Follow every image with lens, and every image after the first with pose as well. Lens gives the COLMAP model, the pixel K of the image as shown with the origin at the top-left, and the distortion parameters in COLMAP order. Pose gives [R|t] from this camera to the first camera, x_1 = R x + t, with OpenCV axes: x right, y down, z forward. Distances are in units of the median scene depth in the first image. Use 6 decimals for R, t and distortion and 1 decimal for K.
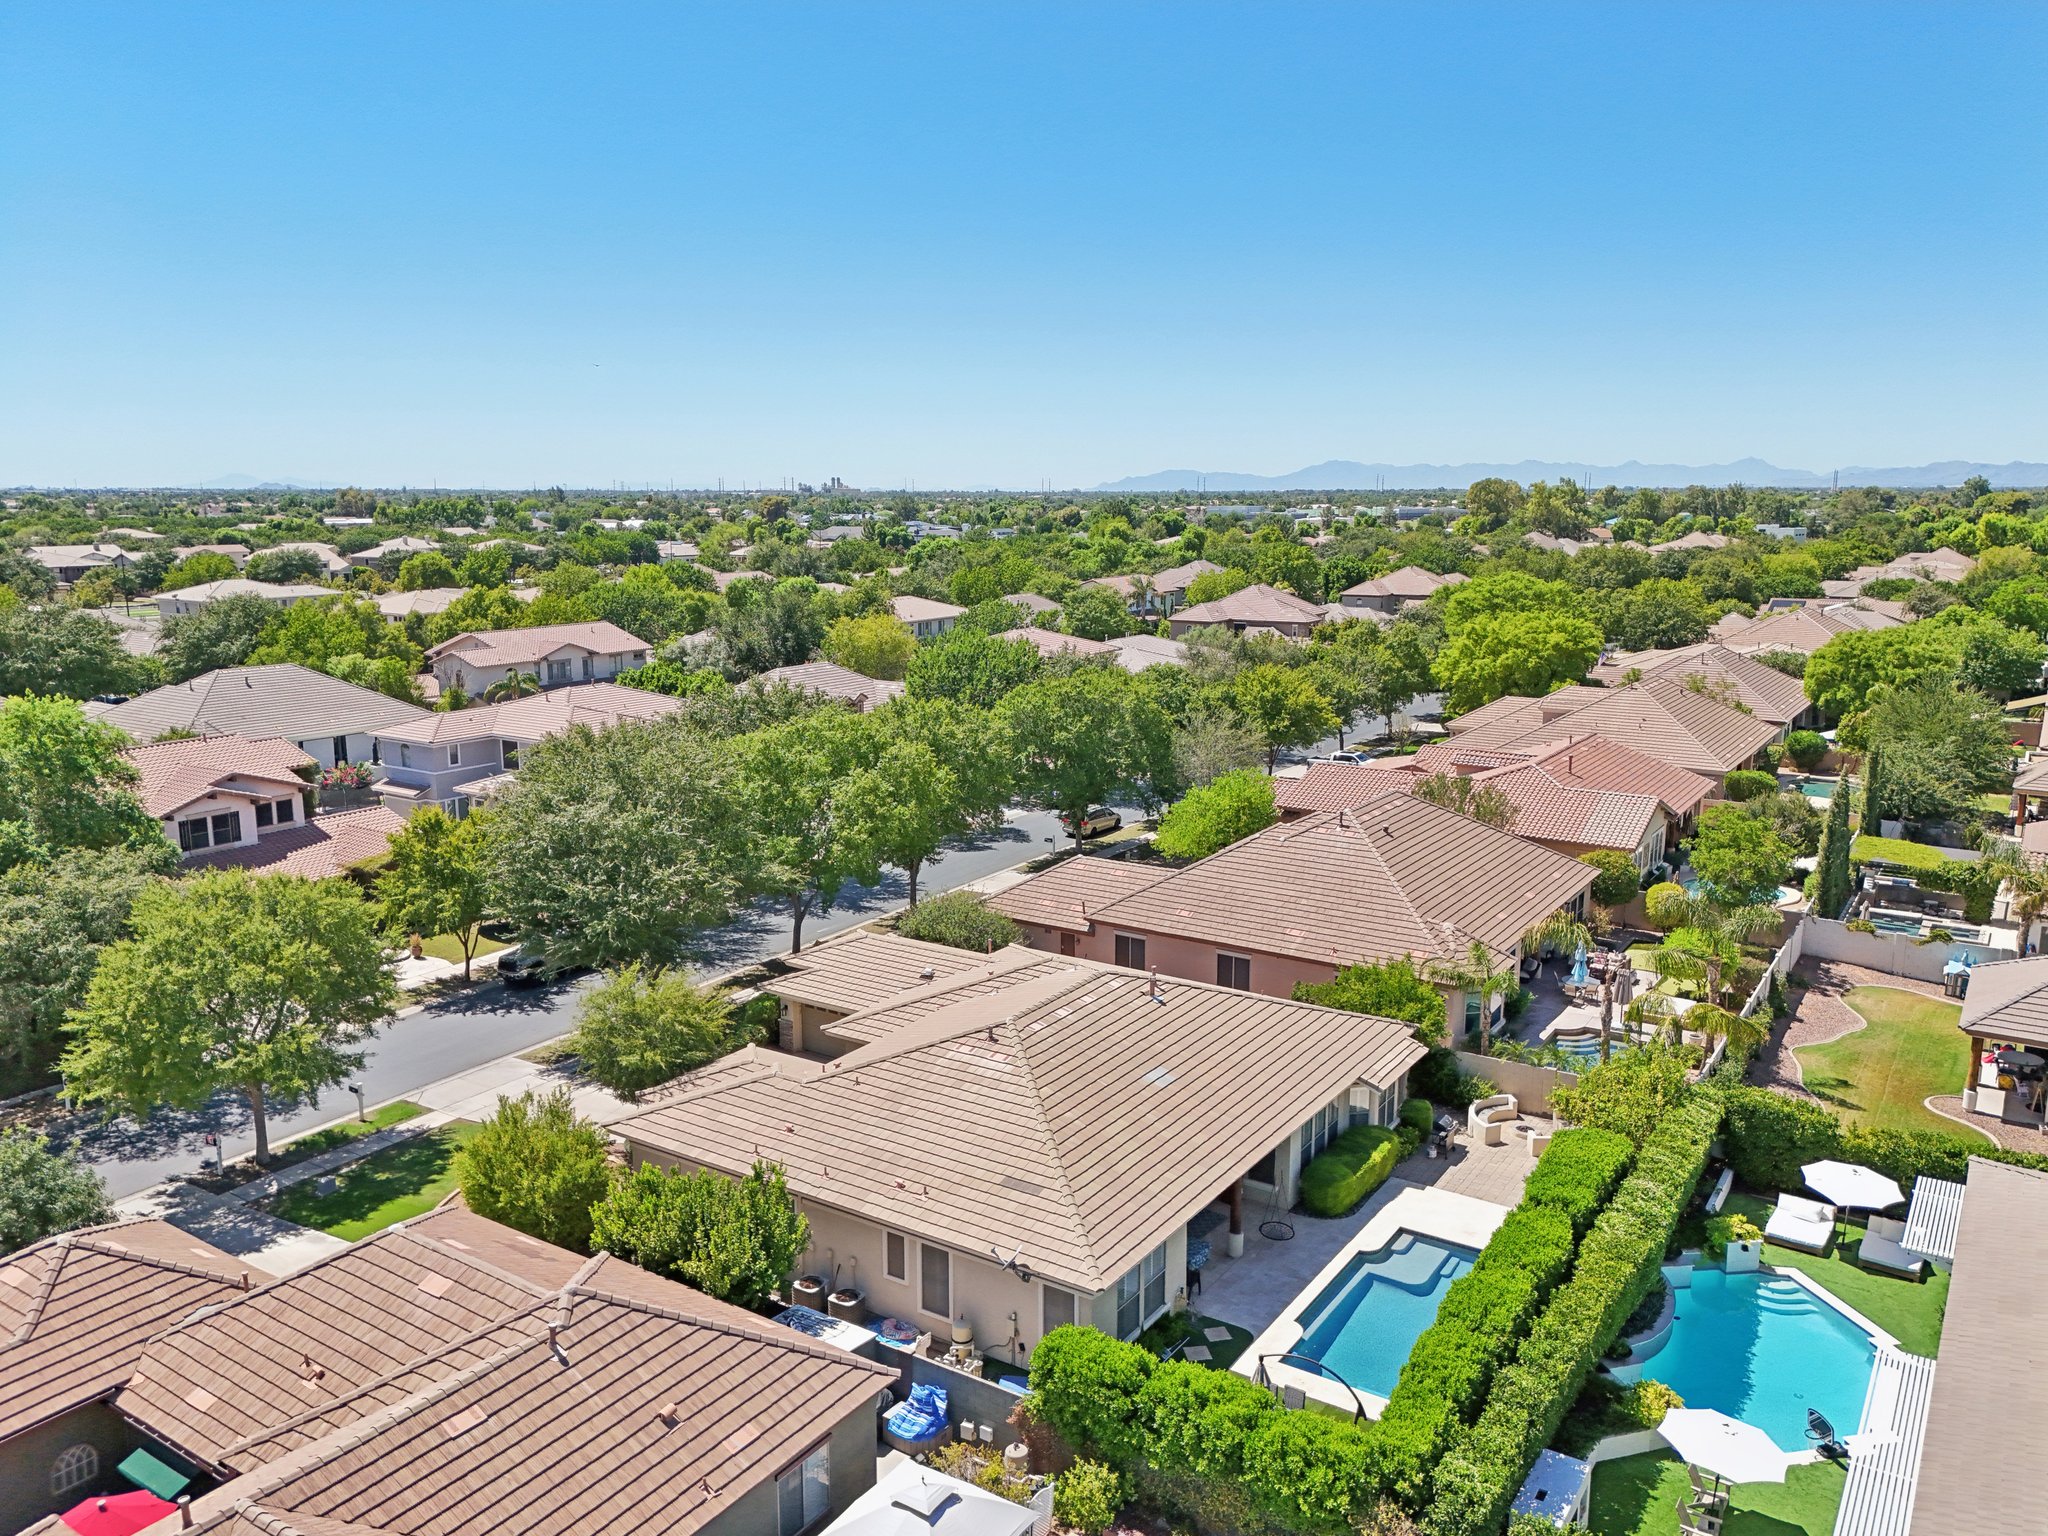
lens RADIAL K [[1504.2, 0, 1024.0], [0, 1504.2, 768.0], [0, 0, 1]] dist [0.065402, -0.060697]
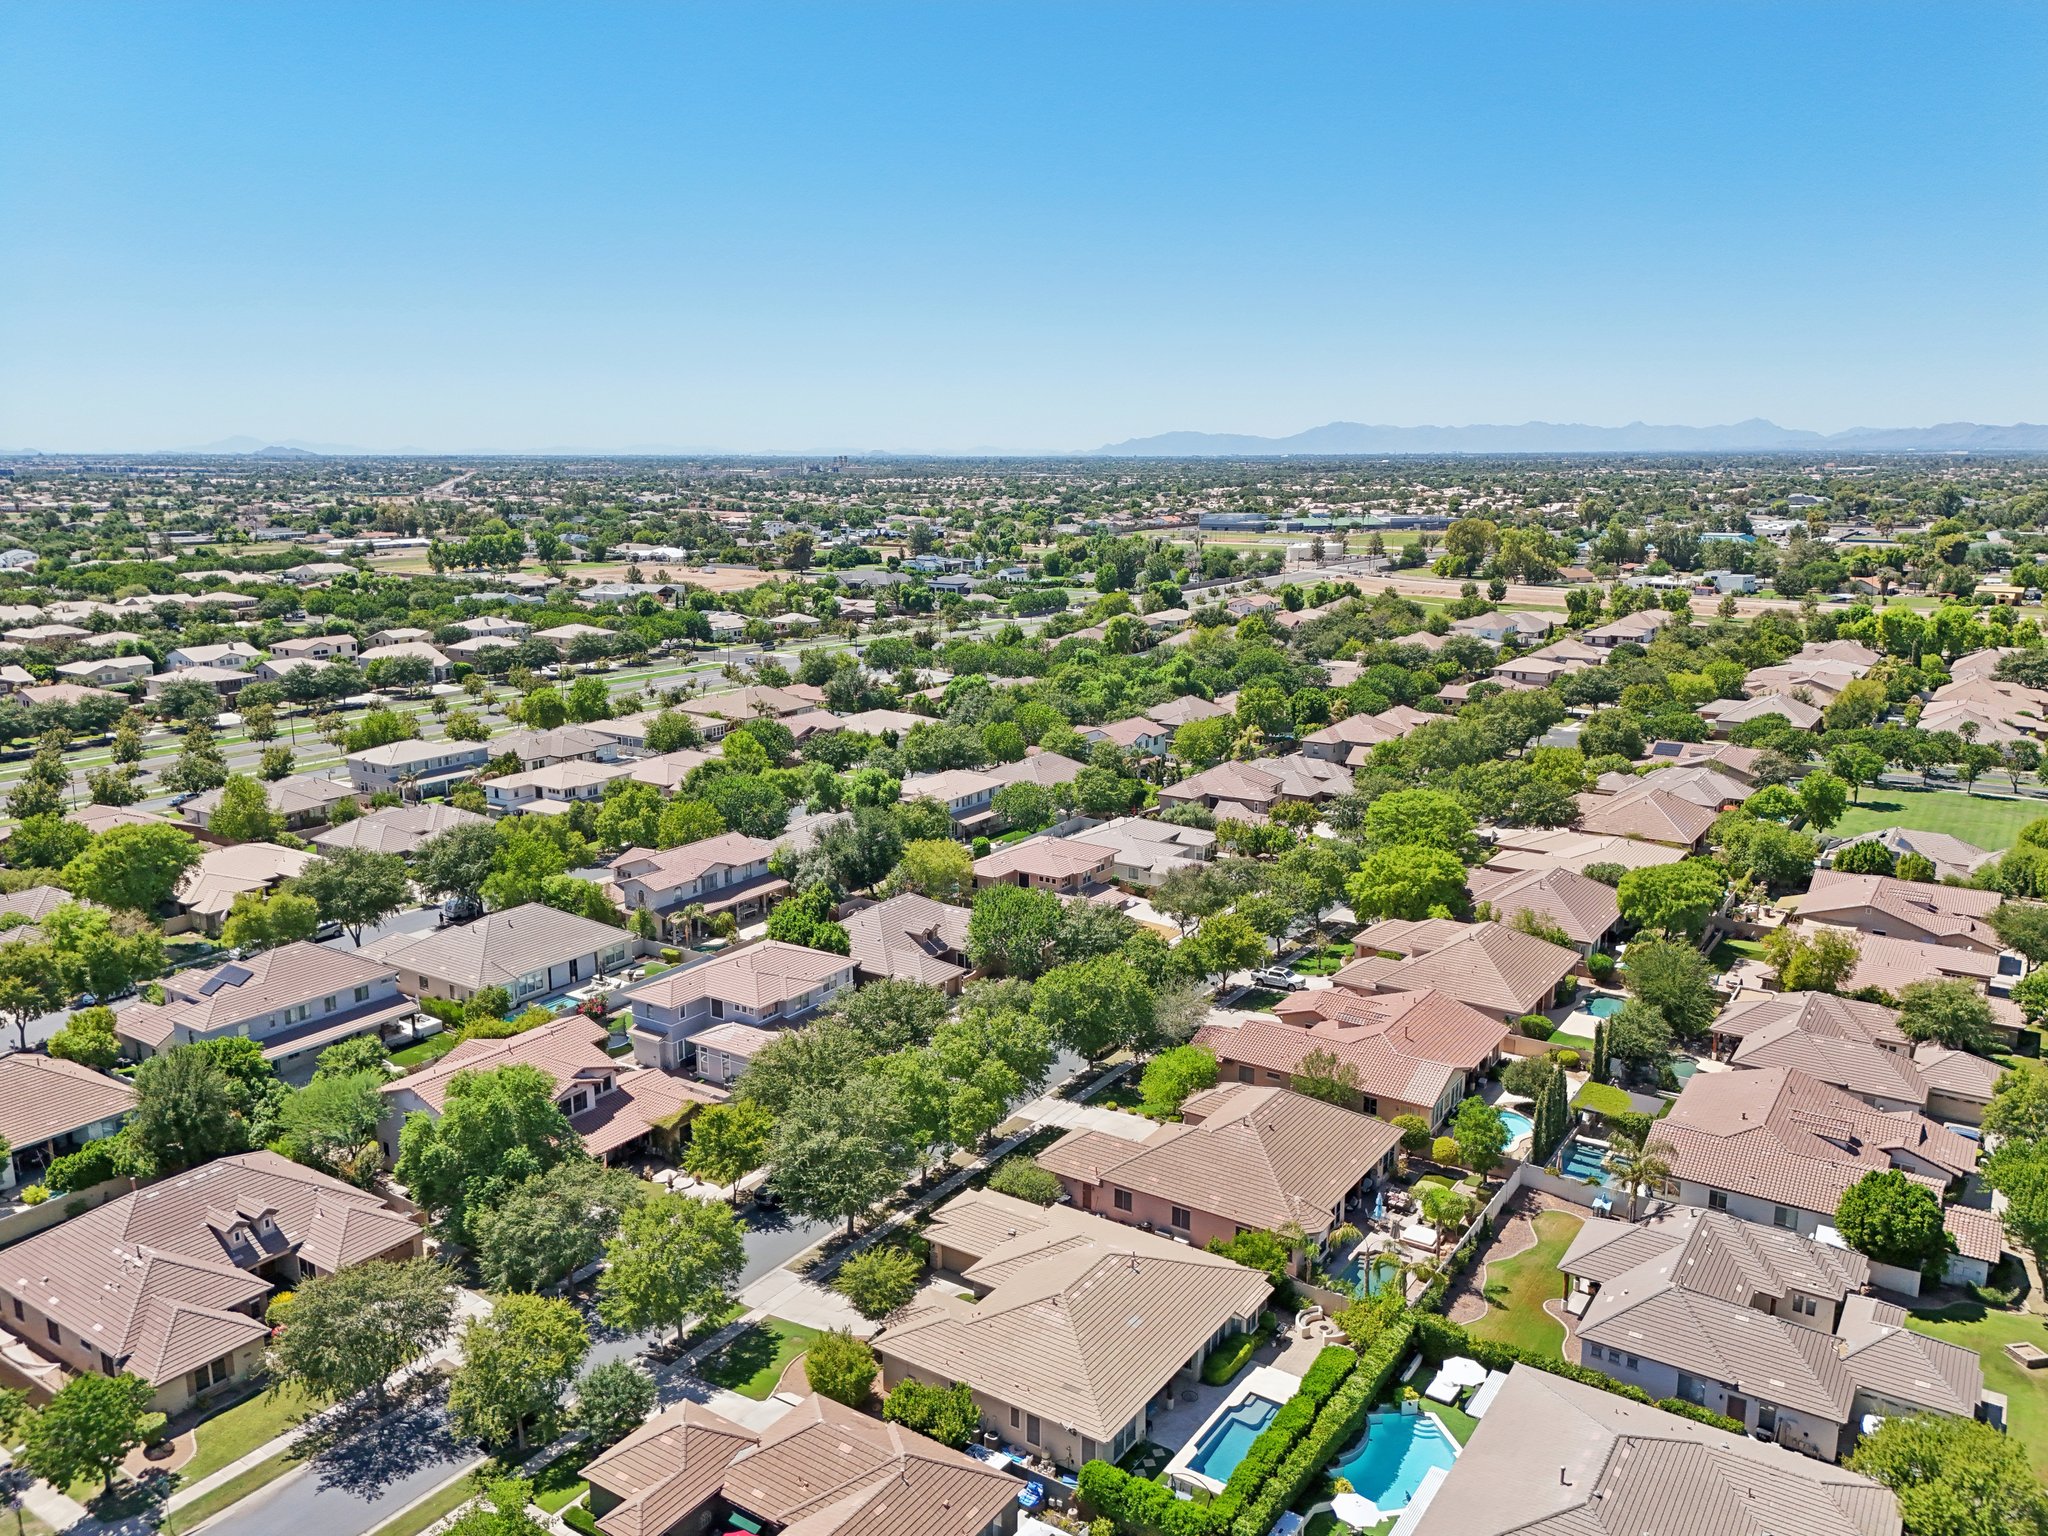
lens RADIAL K [[1504.2, 0, 1024.0], [0, 1504.2, 768.0], [0, 0, 1]] dist [0.065402, -0.060697]
pose [[0.999997, -0.000746, -0.002282, -0.058577], [0.000808, 0.999628, 0.027264, -0.623049], [0.002261, -0.027266, 0.999626, -1.085534]]
